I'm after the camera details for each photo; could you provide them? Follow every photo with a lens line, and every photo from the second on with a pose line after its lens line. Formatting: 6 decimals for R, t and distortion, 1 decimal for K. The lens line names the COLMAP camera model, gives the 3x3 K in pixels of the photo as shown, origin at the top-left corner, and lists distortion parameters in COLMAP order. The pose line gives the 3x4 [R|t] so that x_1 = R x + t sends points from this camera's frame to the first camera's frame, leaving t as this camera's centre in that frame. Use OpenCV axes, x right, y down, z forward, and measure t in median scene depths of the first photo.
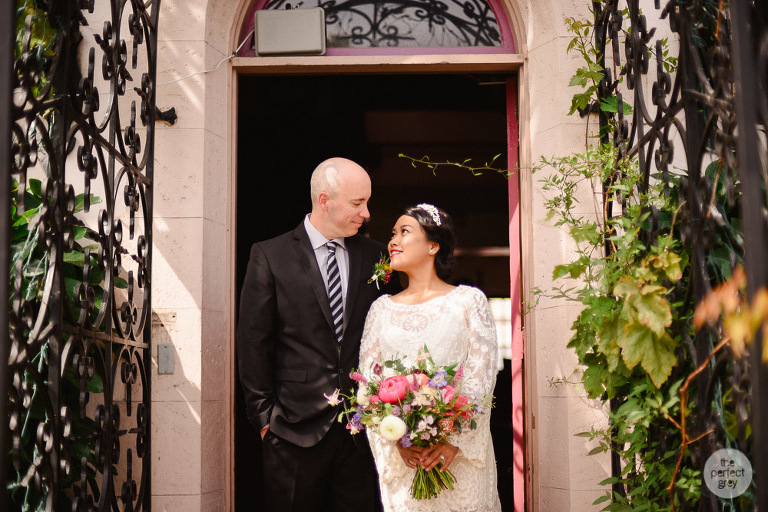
lens RADIAL K [[1112.6, 0, 412.8], [0, 1112.6, 257.0], [0, 0, 1]] dist [-0.444121, 2.195575]
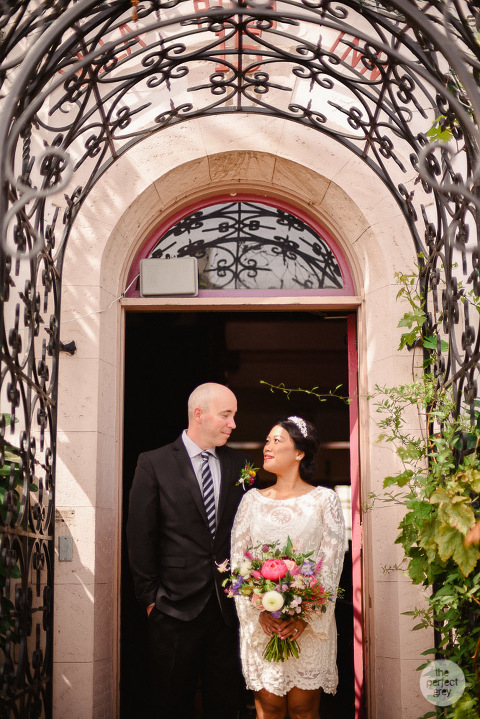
lens RADIAL K [[1054.0, 0, 241.7], [0, 1054.0, 364.2], [0, 0, 1]] dist [-0.136809, 0.110824]
pose [[0.999724, -0.002375, -0.023387, -0.005267], [0.000768, 0.997653, -0.068469, -0.033026], [0.023494, 0.068432, 0.997379, -0.173841]]
